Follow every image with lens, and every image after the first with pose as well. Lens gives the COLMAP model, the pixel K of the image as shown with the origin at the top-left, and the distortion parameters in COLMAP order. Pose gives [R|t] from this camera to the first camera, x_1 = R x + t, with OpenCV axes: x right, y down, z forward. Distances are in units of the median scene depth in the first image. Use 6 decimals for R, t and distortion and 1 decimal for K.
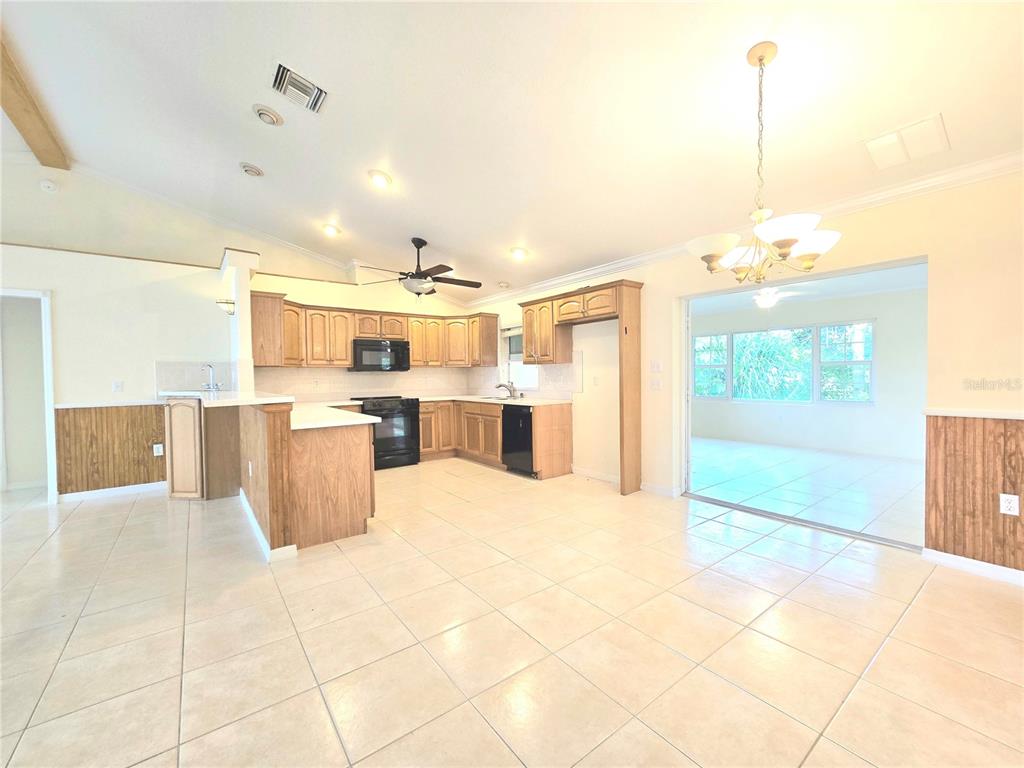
lens RADIAL K [[418.1, 0, 513.5], [0, 418.1, 382.3], [0, 0, 1]] dist [-0.007422, -0.000741]
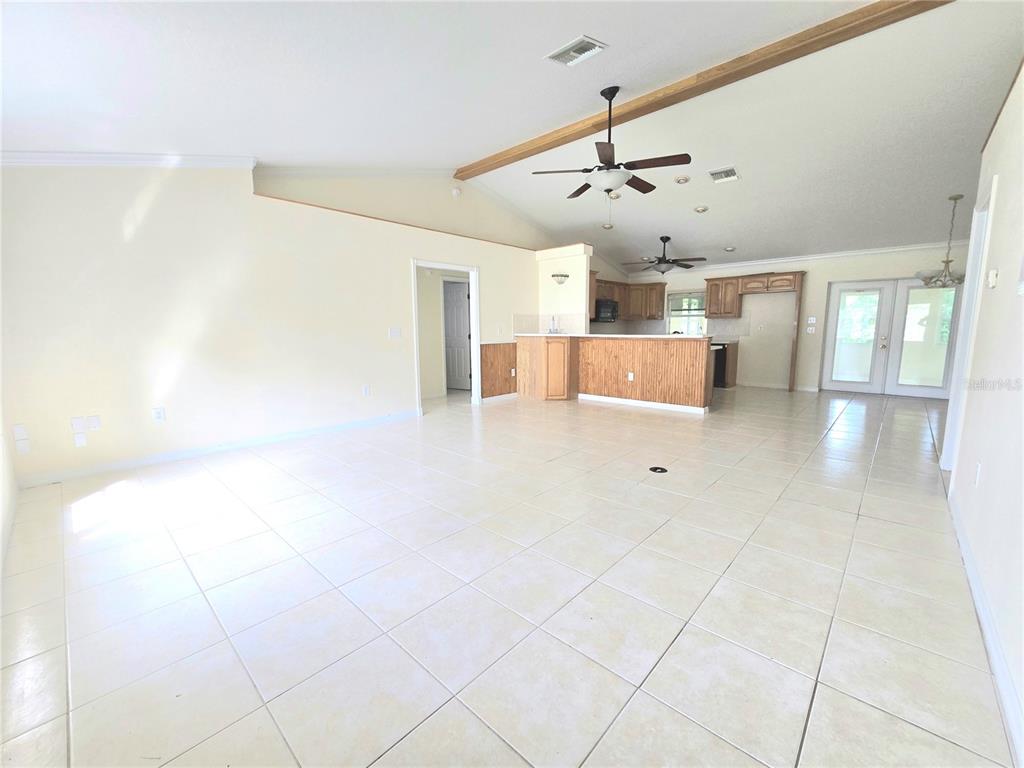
lens RADIAL K [[418.1, 0, 510.6], [0, 418.1, 384.1], [0, 0, 1]] dist [-0.007422, -0.000741]
pose [[0.986261, -0.018296, 0.164179, -1.186745], [-0.000171, 0.993734, 0.111768, 0.034577], [-0.165195, -0.110260, 0.980078, -0.552155]]
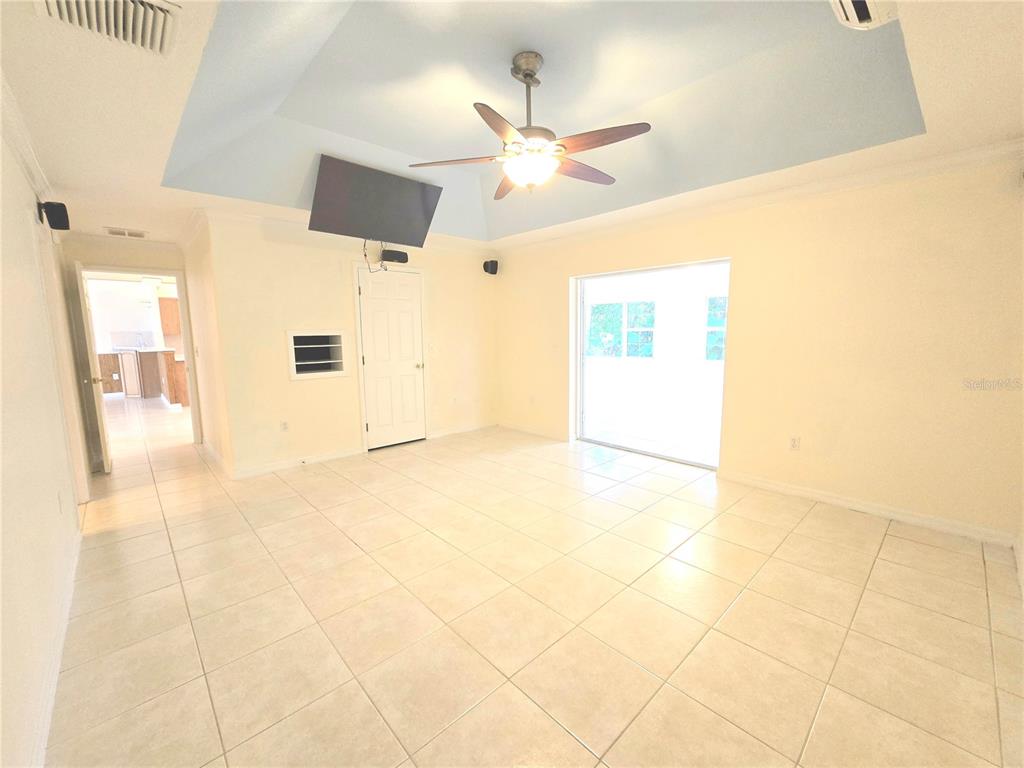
lens RADIAL K [[418.1, 0, 512.6], [0, 418.1, 388.7], [0, 0, 1]] dist [-0.007422, -0.000741]
pose [[0.995415, -0.004259, 0.095556, 0.870126], [-0.006939, 0.993160, 0.116553, -0.023516], [-0.095398, -0.116682, 0.988577, -1.188317]]
